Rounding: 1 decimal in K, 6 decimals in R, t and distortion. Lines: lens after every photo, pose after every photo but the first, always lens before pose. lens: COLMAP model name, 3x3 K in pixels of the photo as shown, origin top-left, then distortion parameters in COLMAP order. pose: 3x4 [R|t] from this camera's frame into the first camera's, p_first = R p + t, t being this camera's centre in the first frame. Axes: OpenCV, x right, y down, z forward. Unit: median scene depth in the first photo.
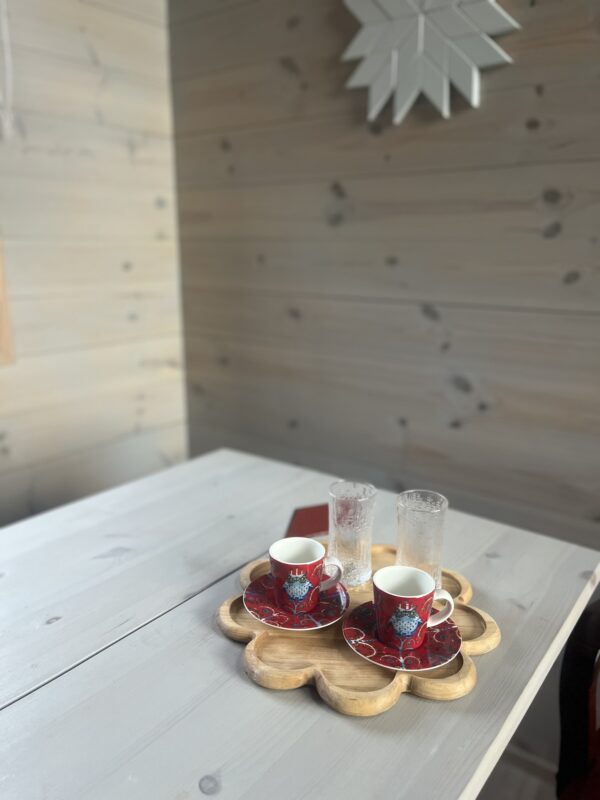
lens RADIAL K [[605.7, 0, 300.5], [0, 605.7, 401.1], [0, 0, 1]] dist [0.056495, -0.089027]
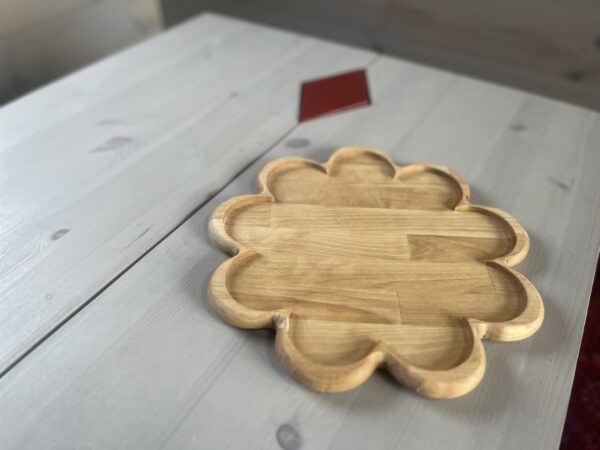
lens RADIAL K [[454.3, 0, 297.1], [0, 454.3, 227.8], [0, 0, 1]] dist [0.056495, -0.089027]
pose [[0.994993, -0.062825, 0.077729, -0.065698], [0.015766, 0.866652, 0.498663, 0.016780], [-0.098692, -0.494941, 0.863304, 0.225327]]
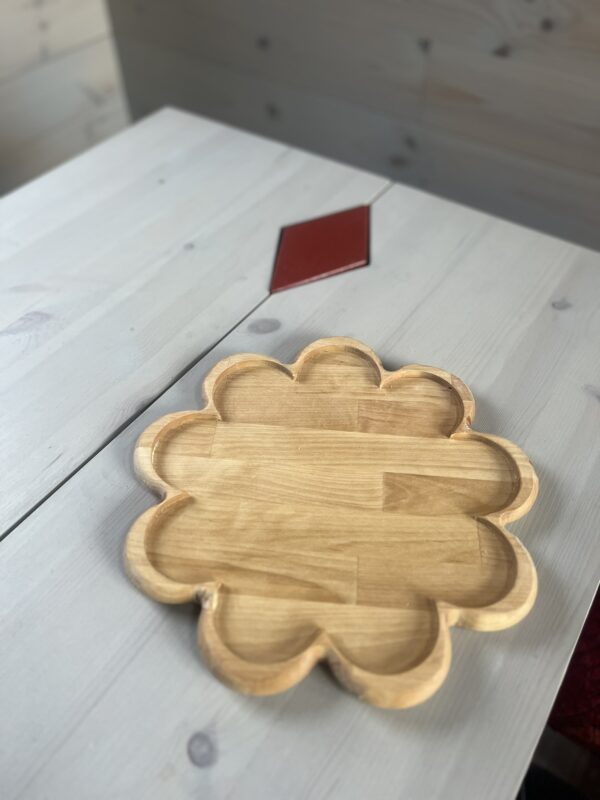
lens RADIAL K [[605.7, 0, 305.7], [0, 605.7, 397.8], [0, 0, 1]] dist [0.056495, -0.089027]
pose [[0.998264, -0.045340, 0.037587, -0.012524], [0.014860, 0.811481, 0.584189, -0.056754], [-0.056988, -0.582617, 0.810747, 0.248139]]
